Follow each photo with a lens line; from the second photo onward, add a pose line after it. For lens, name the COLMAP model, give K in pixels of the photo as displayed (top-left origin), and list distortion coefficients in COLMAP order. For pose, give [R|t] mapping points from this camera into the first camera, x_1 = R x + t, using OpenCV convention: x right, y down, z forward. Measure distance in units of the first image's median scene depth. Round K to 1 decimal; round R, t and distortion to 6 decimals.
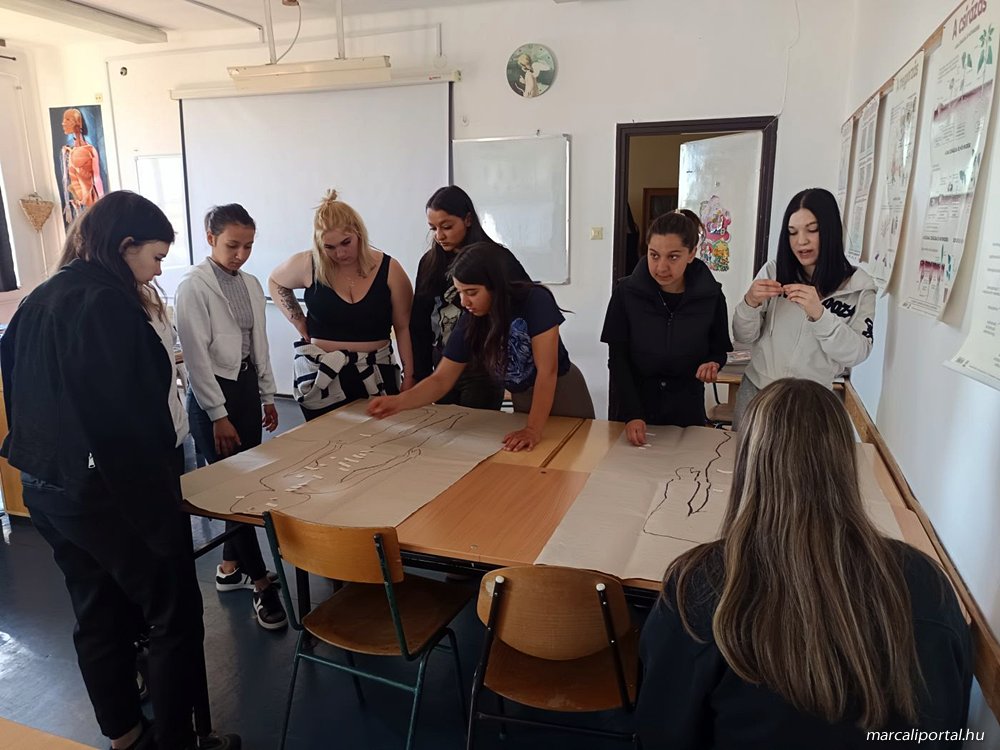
lens RADIAL K [[706.7, 0, 500.0], [0, 706.7, 375.0], [0, 0, 1]] dist [0.009108, 0.003942]
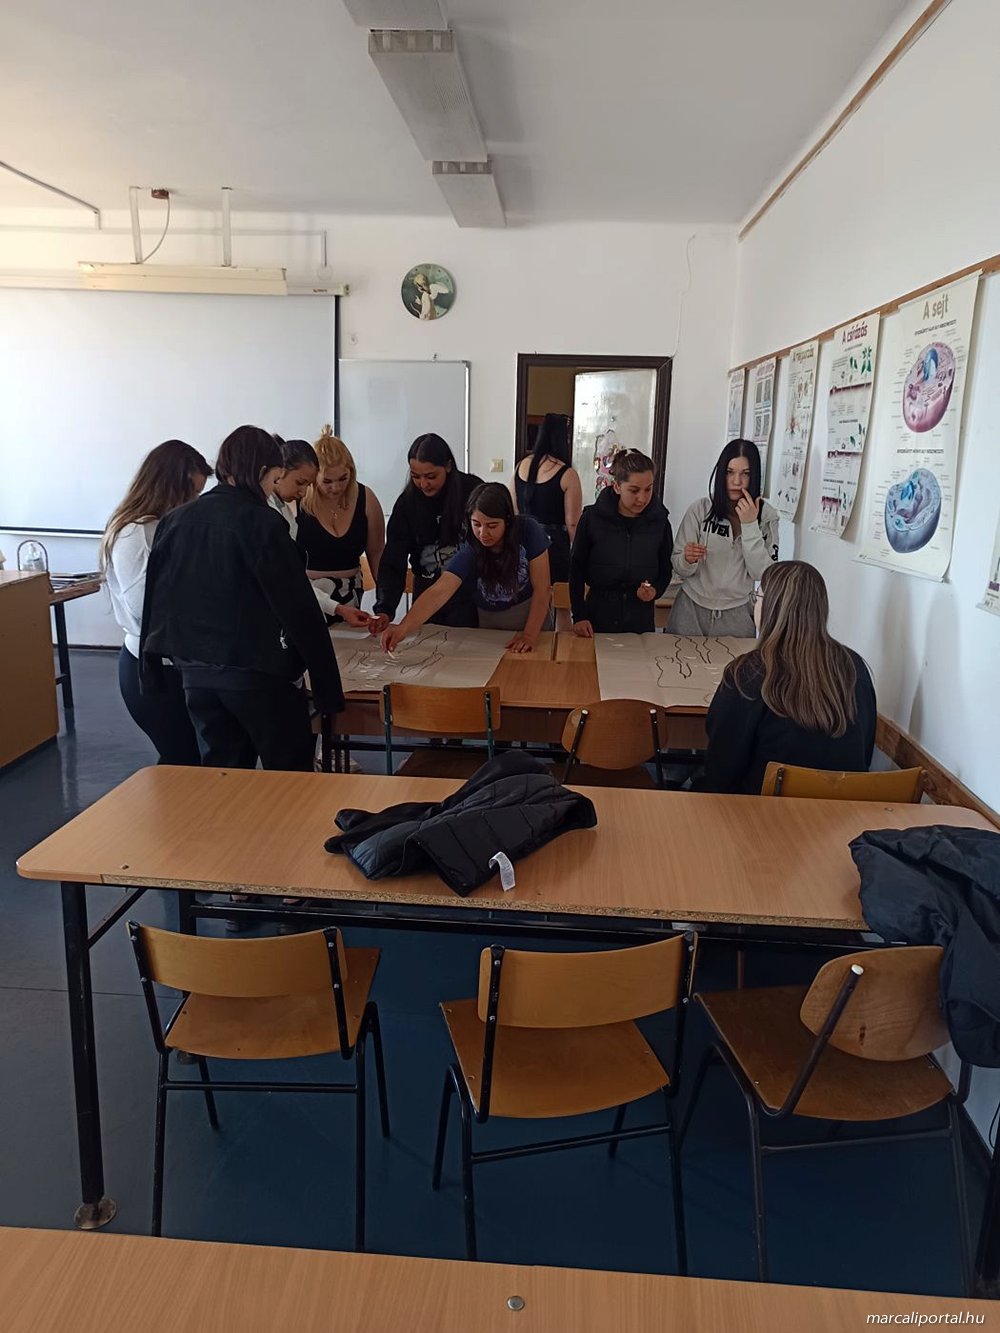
lens RADIAL K [[942.0, 0, 500.0], [0, 942.0, 666.5], [0, 0, 1]] dist [0.009108, 0.003942]
pose [[0.964891, -0.032387, 0.260647, -0.224273], [0.027047, 0.999345, 0.024049, 0.048133], [-0.261255, -0.016155, 0.965135, -0.274052]]
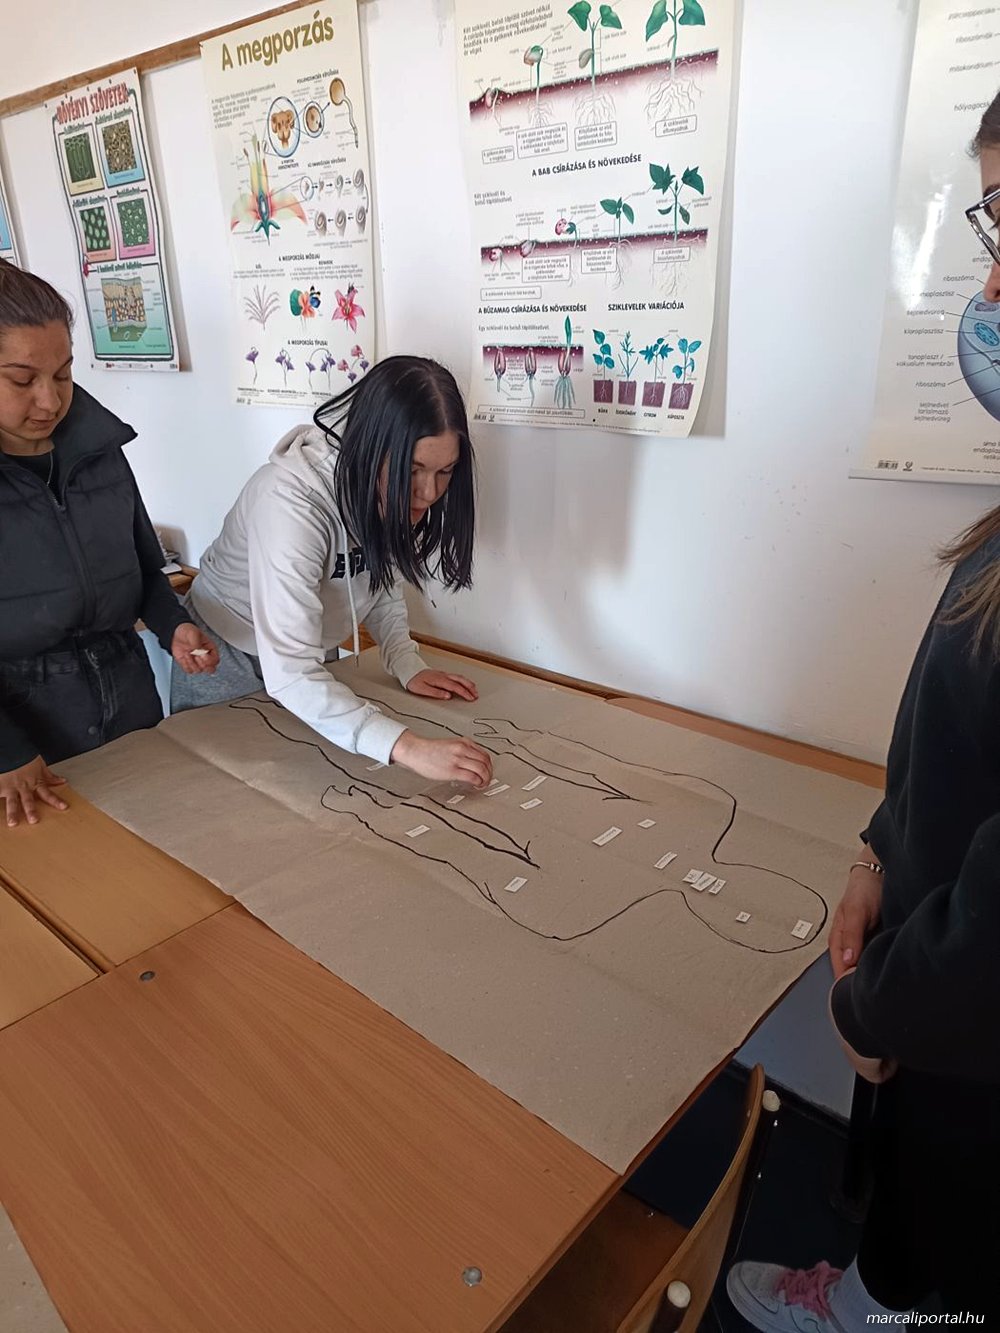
lens RADIAL K [[942.0, 0, 500.0], [0, 942.0, 666.5], [0, 0, 1]] dist [0.009108, 0.003942]
pose [[0.380709, -0.343996, 0.858328, -0.117792], [0.229616, 0.934324, 0.272608, -0.053602], [-0.895733, 0.093302, 0.434693, 0.282131]]
